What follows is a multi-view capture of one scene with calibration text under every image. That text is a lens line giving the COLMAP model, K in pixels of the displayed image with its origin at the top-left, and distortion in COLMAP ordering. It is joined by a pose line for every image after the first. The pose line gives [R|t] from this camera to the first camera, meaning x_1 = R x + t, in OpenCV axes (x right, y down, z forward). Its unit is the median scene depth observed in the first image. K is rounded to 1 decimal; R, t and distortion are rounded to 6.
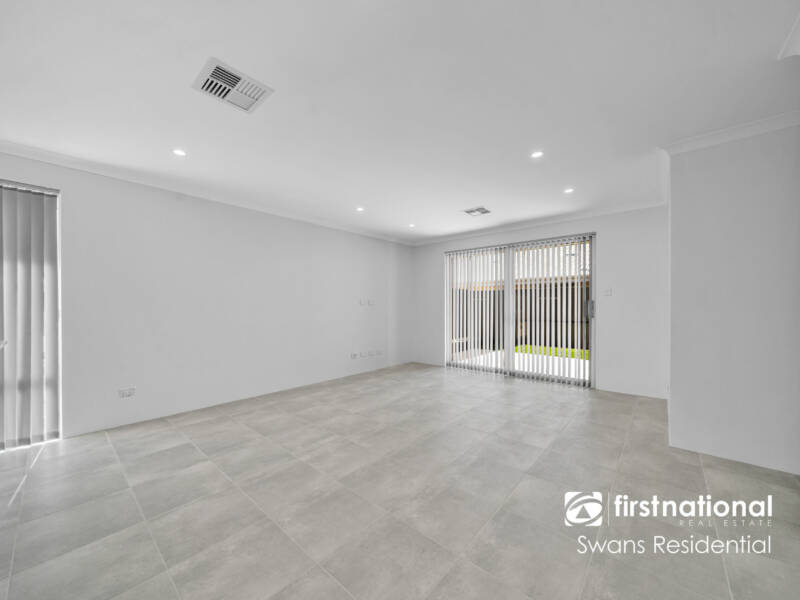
lens RADIAL K [[310.4, 0, 394.0], [0, 310.4, 312.8], [0, 0, 1]] dist [0.000033, 0.000015]
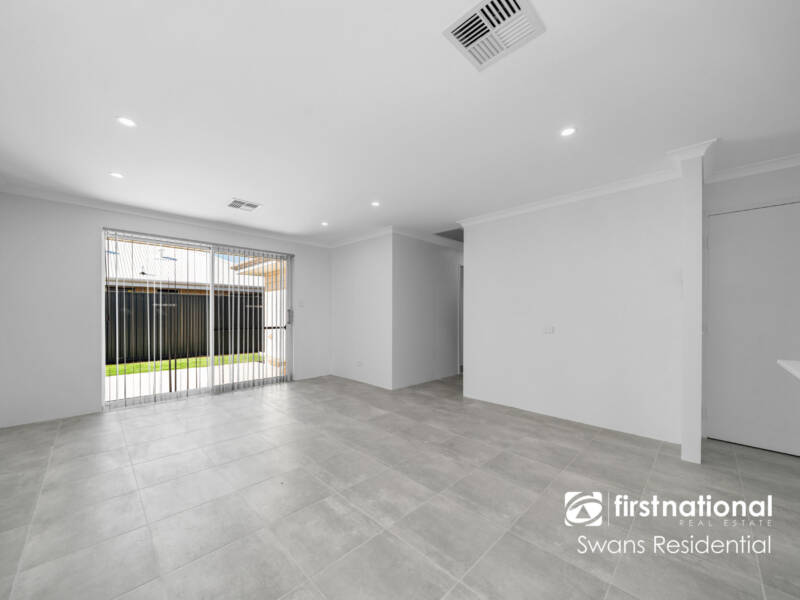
lens RADIAL K [[310.4, 0, 394.0], [0, 310.4, 312.8], [0, 0, 1]] dist [0.000033, 0.000015]
pose [[0.066270, 0.001772, 0.997800, -0.901405], [0.021397, 0.999766, -0.003197, -0.019936], [-0.997572, 0.021562, 0.066217, 0.820635]]
